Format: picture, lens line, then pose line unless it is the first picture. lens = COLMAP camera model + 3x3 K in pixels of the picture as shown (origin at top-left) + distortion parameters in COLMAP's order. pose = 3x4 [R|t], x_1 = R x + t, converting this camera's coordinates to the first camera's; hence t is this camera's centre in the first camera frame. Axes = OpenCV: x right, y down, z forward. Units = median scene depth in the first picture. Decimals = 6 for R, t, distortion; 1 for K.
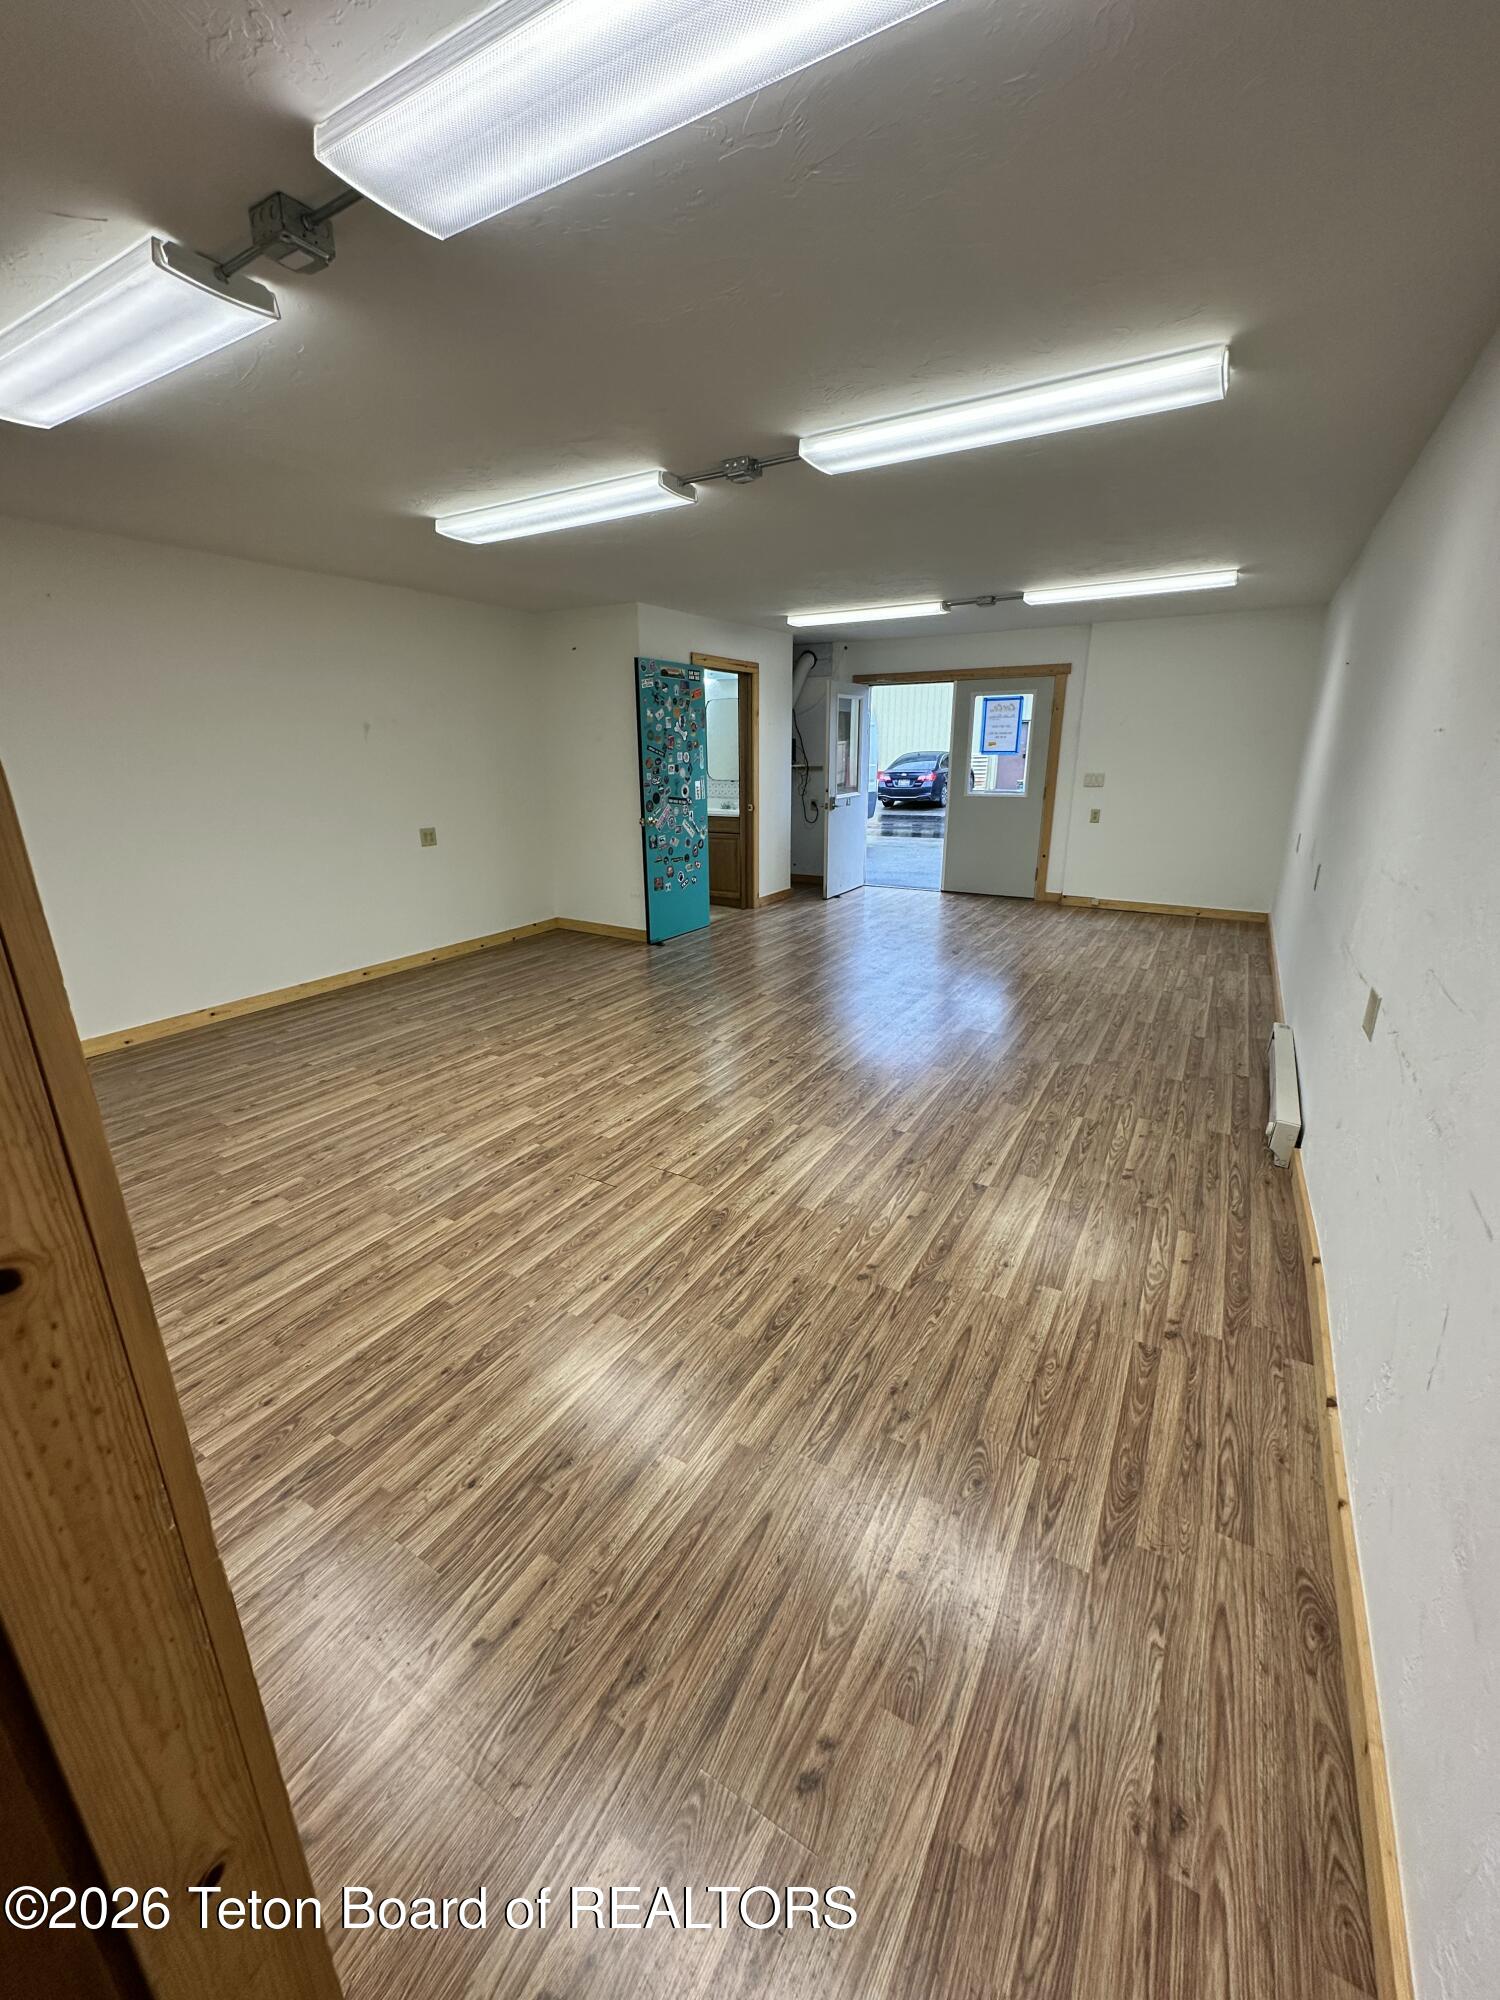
lens RADIAL K [[797.5, 0, 750.1], [0, 797.5, 998.4], [0, 0, 1]] dist [0.001034, 0.000144]
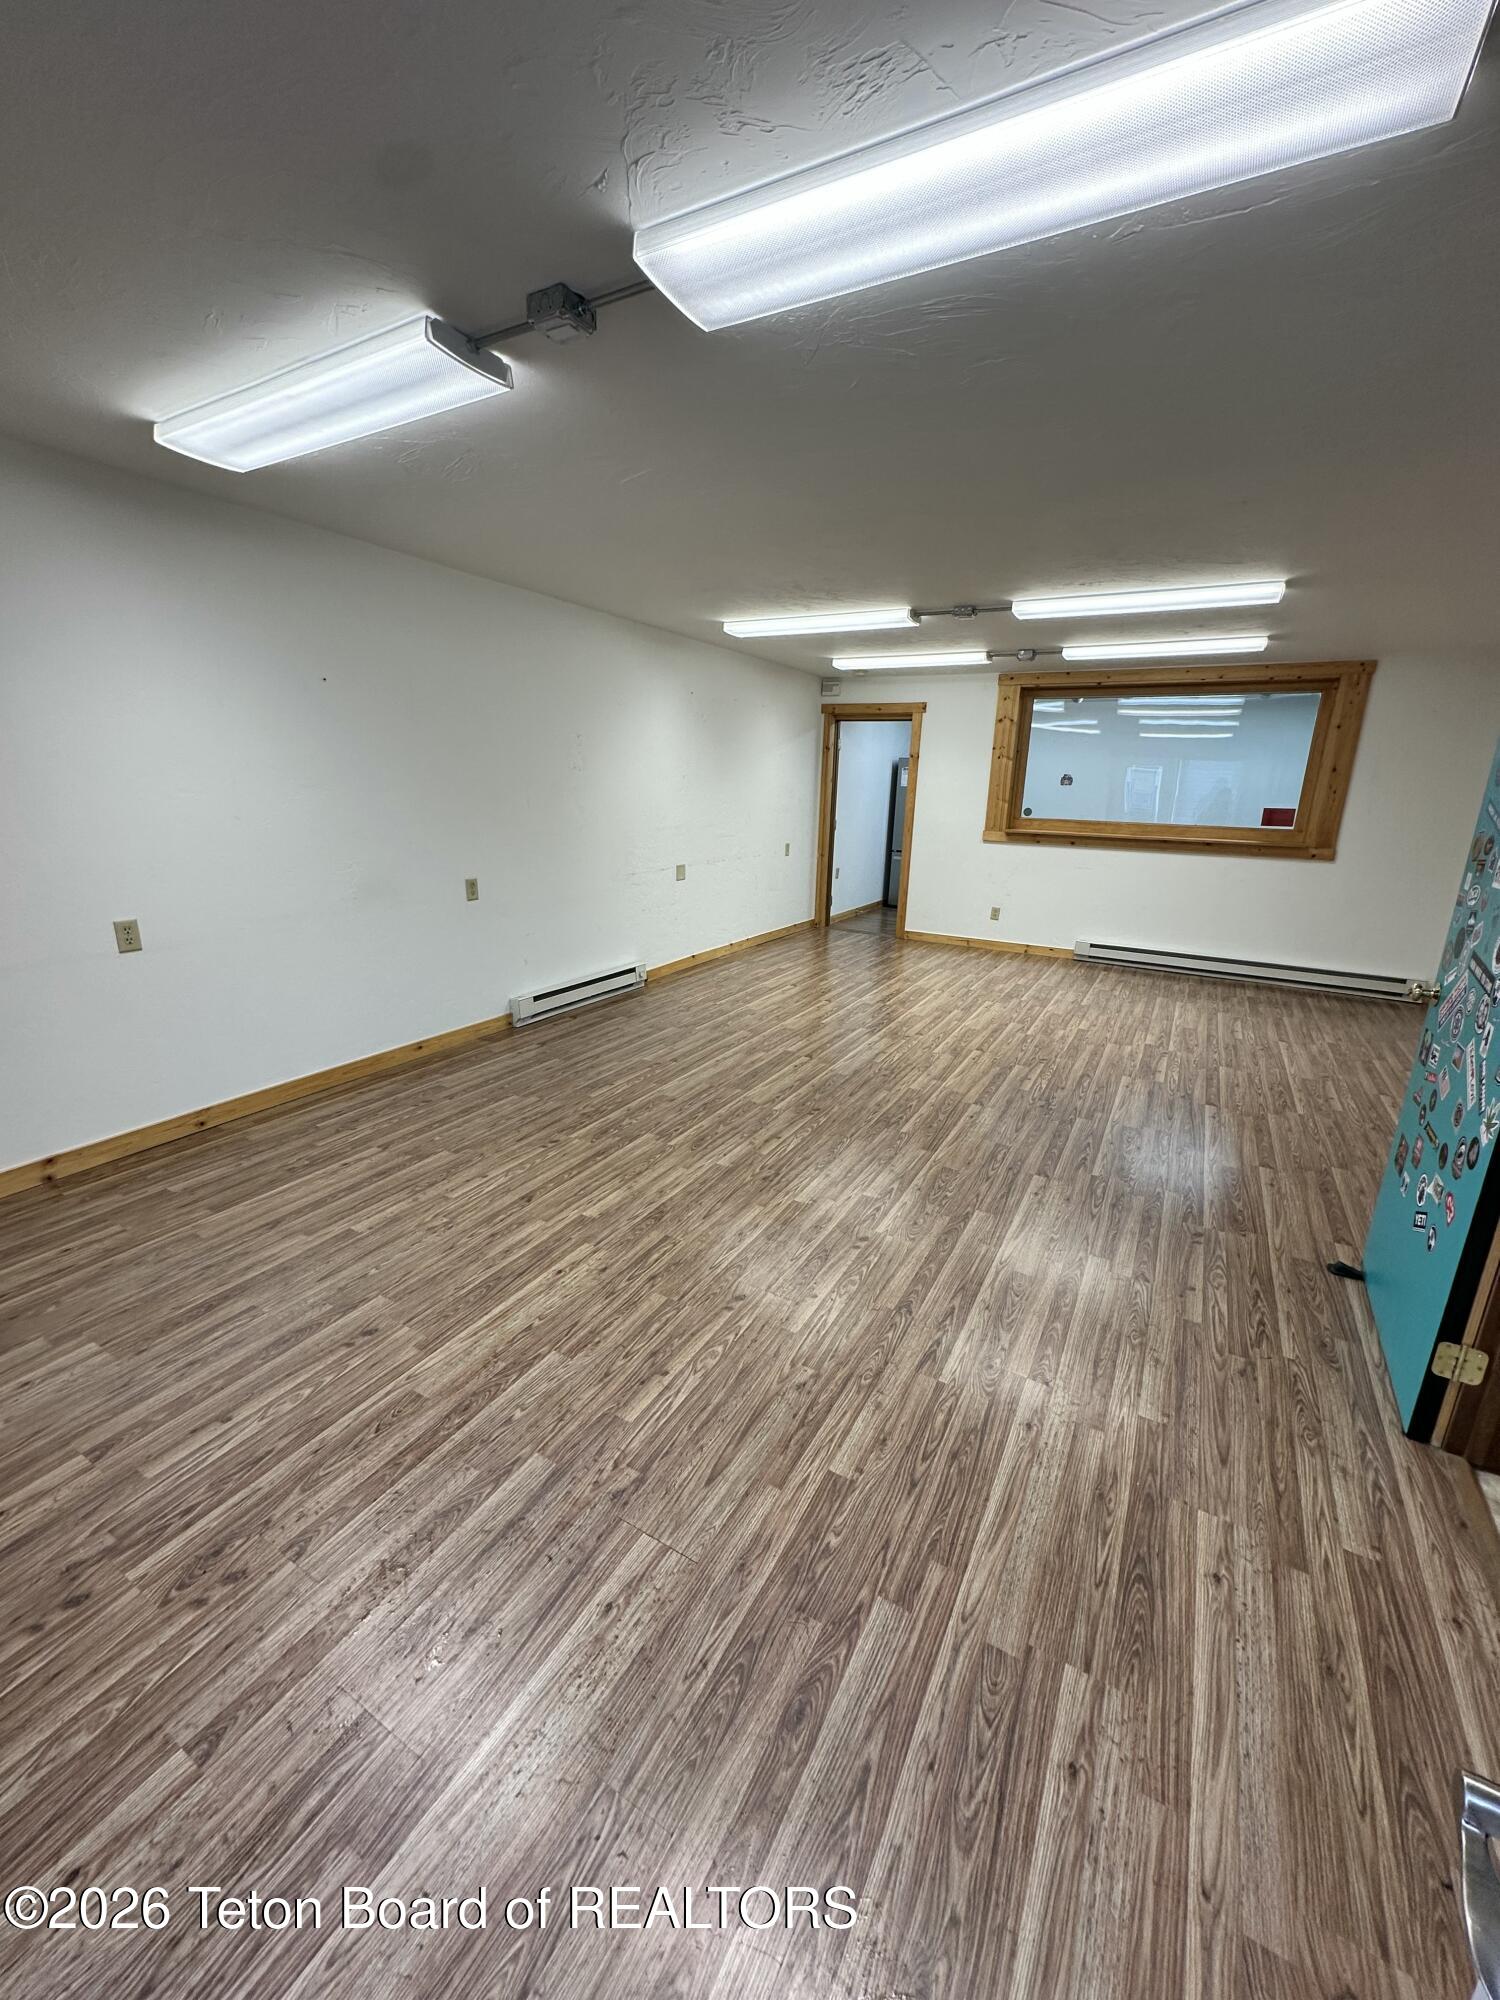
lens RADIAL K [[797.5, 0, 745.5], [0, 797.5, 999.2], [0, 0, 1]] dist [0.001034, 0.000144]
pose [[-0.999634, -0.015100, -0.022449, 0.319949], [-0.024859, 0.840125, 0.541823, -0.618579], [0.010678, 0.542183, -0.840193, 1.947224]]
